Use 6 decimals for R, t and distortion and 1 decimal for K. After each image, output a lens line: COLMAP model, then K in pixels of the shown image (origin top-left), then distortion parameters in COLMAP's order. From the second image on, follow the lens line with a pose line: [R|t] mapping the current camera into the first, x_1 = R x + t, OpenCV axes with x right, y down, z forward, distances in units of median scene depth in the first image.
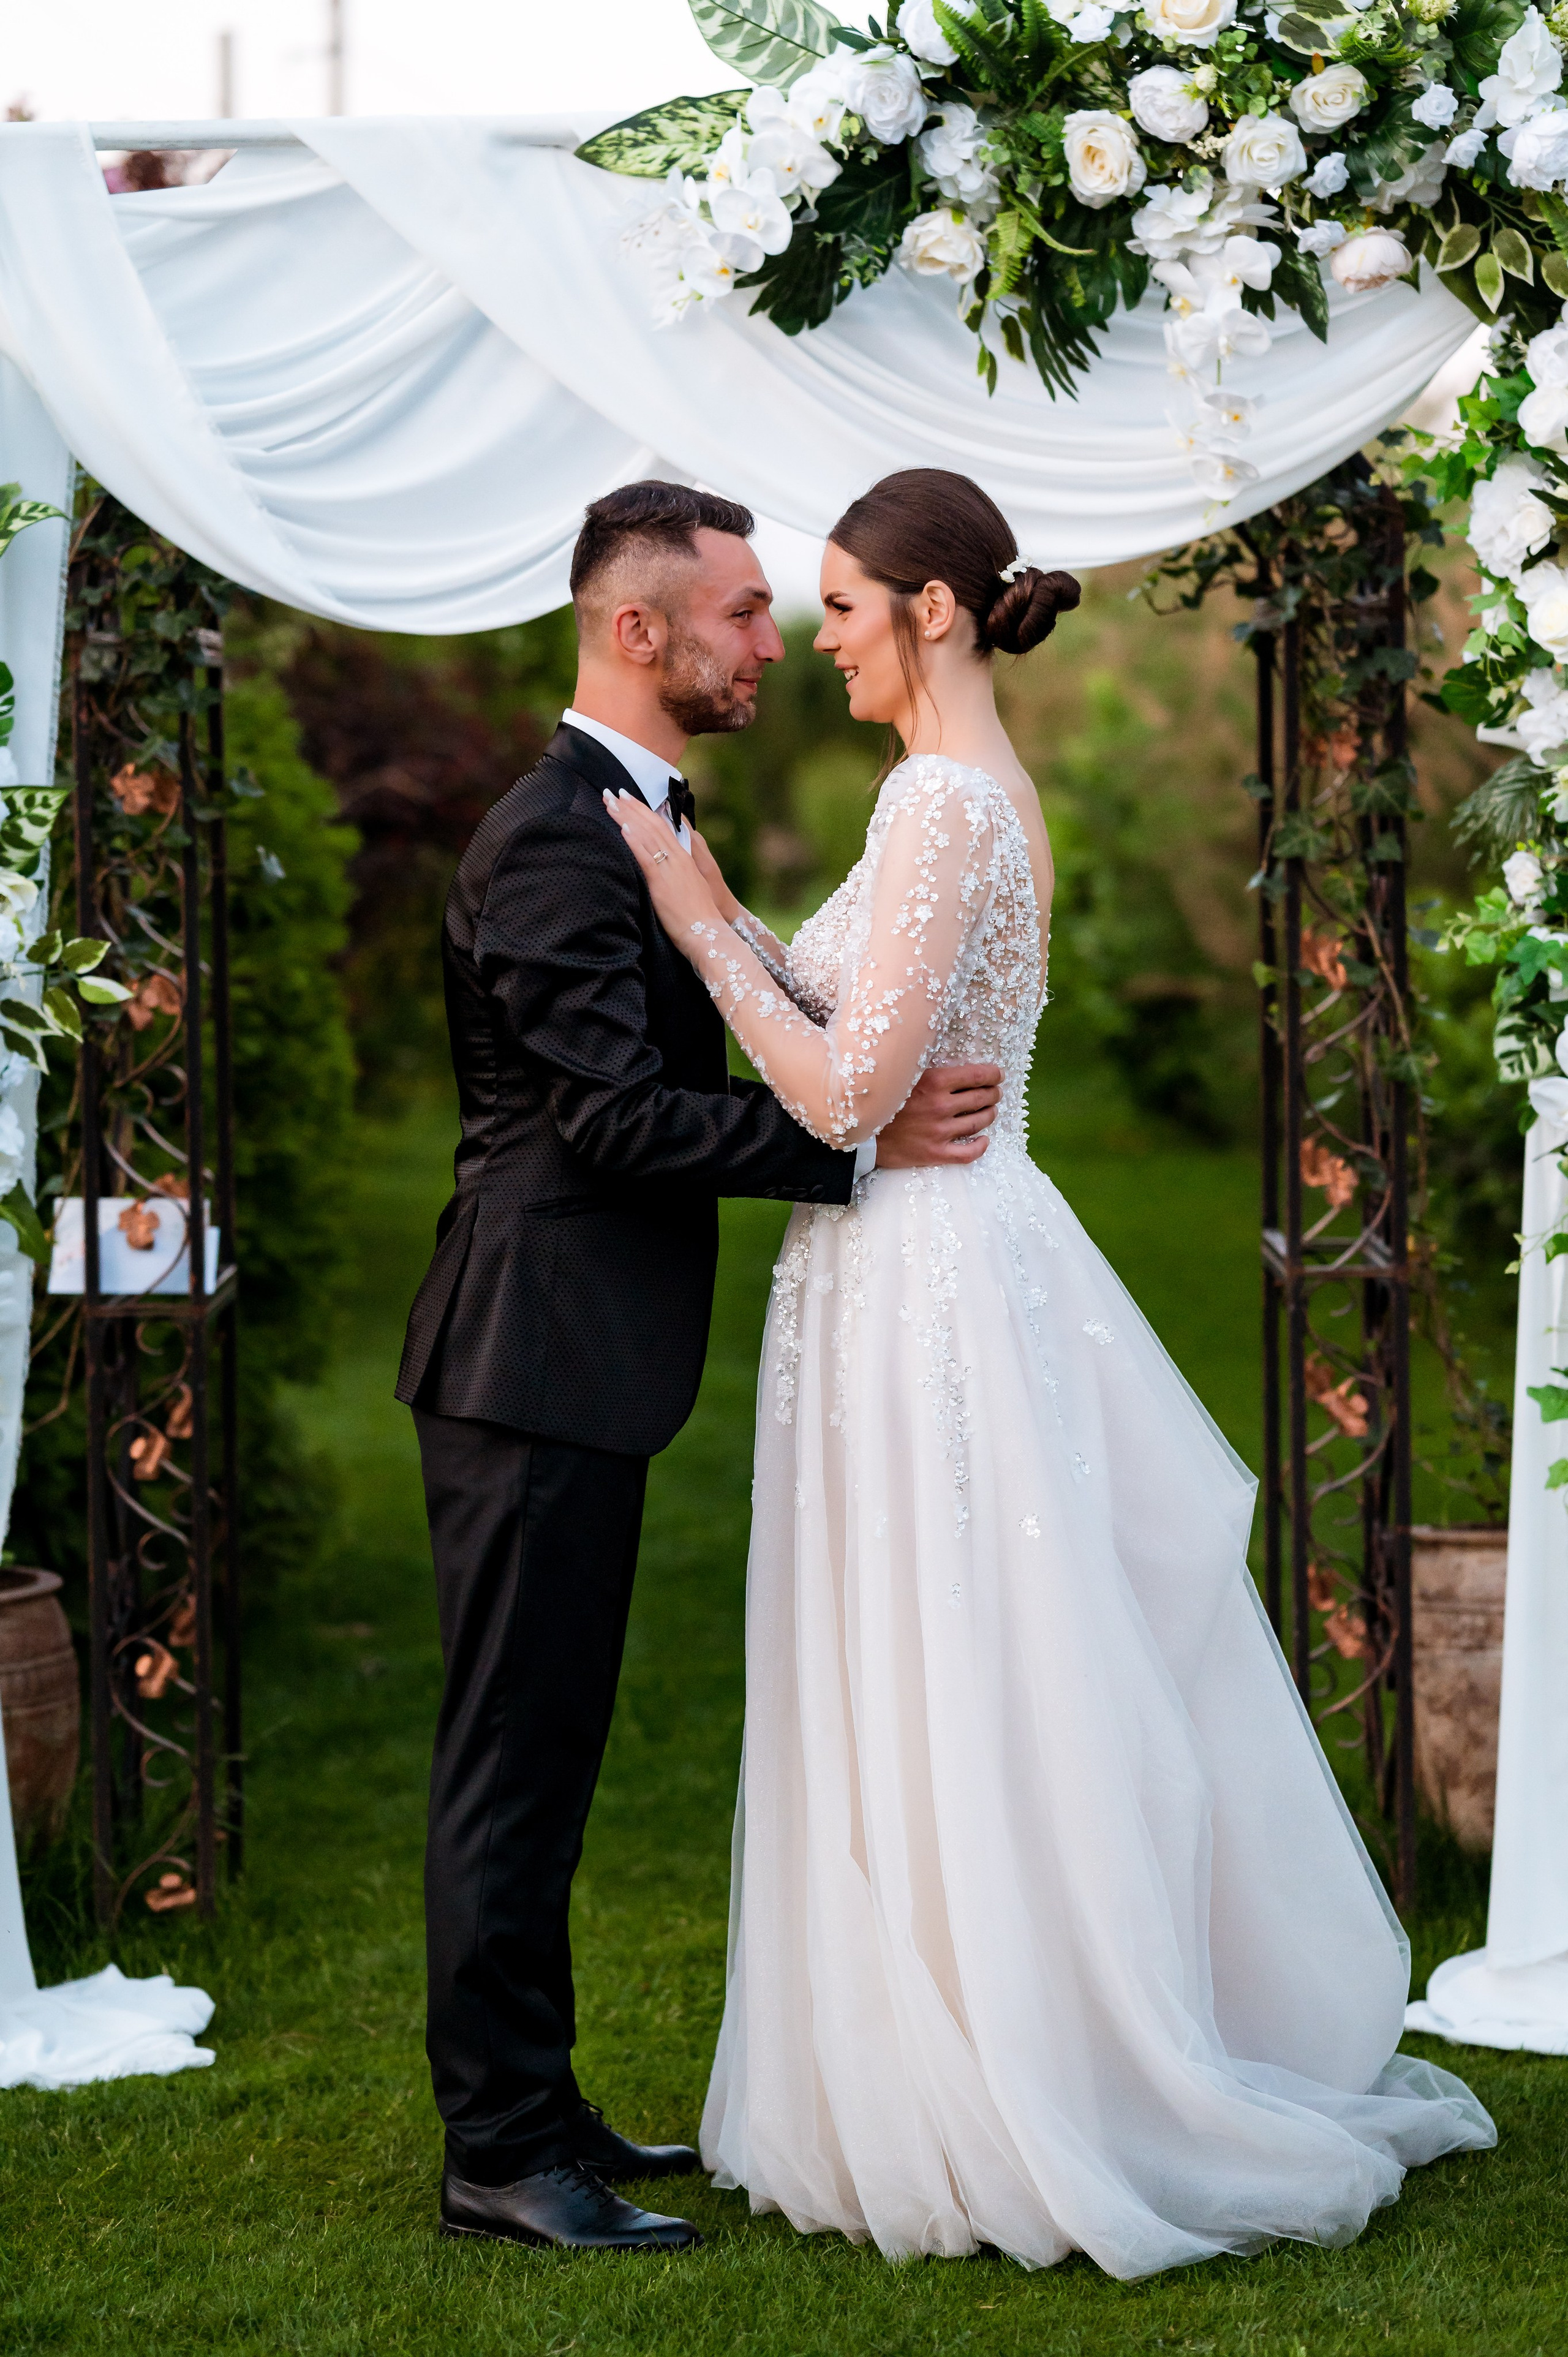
lens RADIAL K [[5550.0, 0, 751.6], [0, 5550.0, 1167.5], [0, 0, 1]] dist [-0.022089, -0.079079]
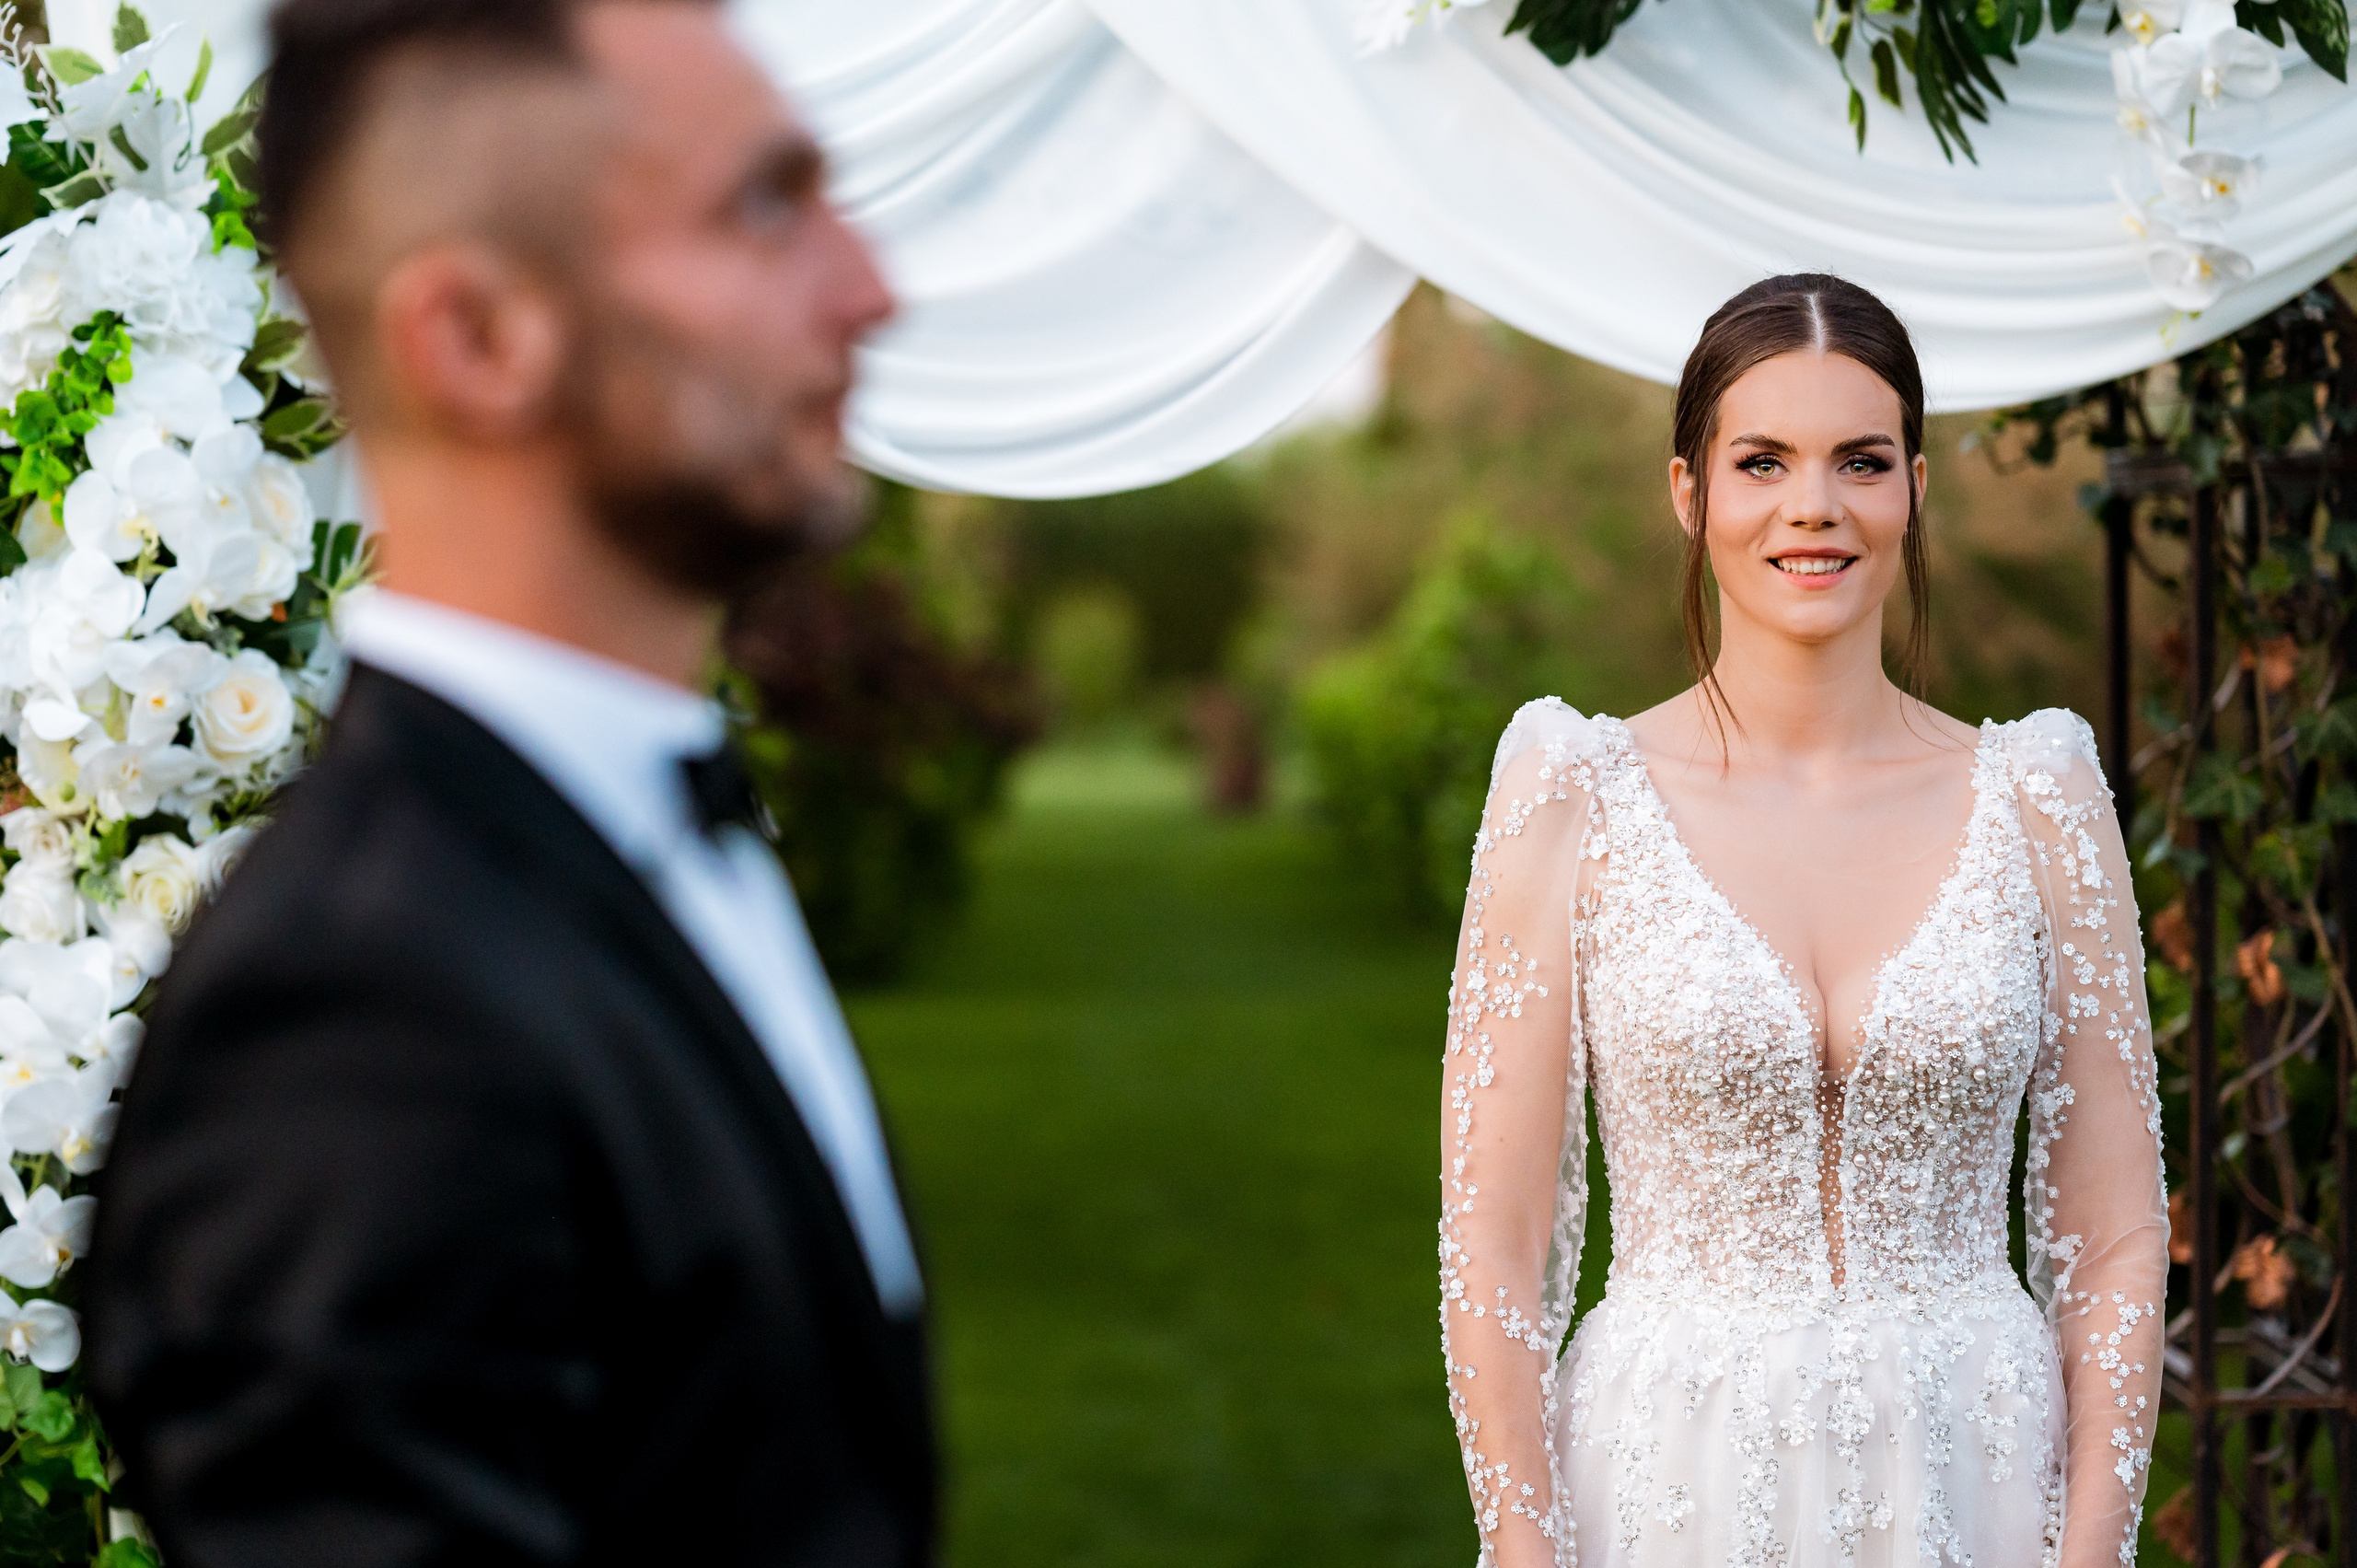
lens RADIAL K [[5550.2, 0, 1178.5], [0, 5550.2, 784.0], [0, 0, 1]] dist [-0.022089, -0.079079]
pose [[0.999347, 0.003283, 0.035989, -0.064814], [-0.001773, 0.999120, -0.041899, -0.032741], [-0.036095, 0.041808, 0.998473, 0.322355]]
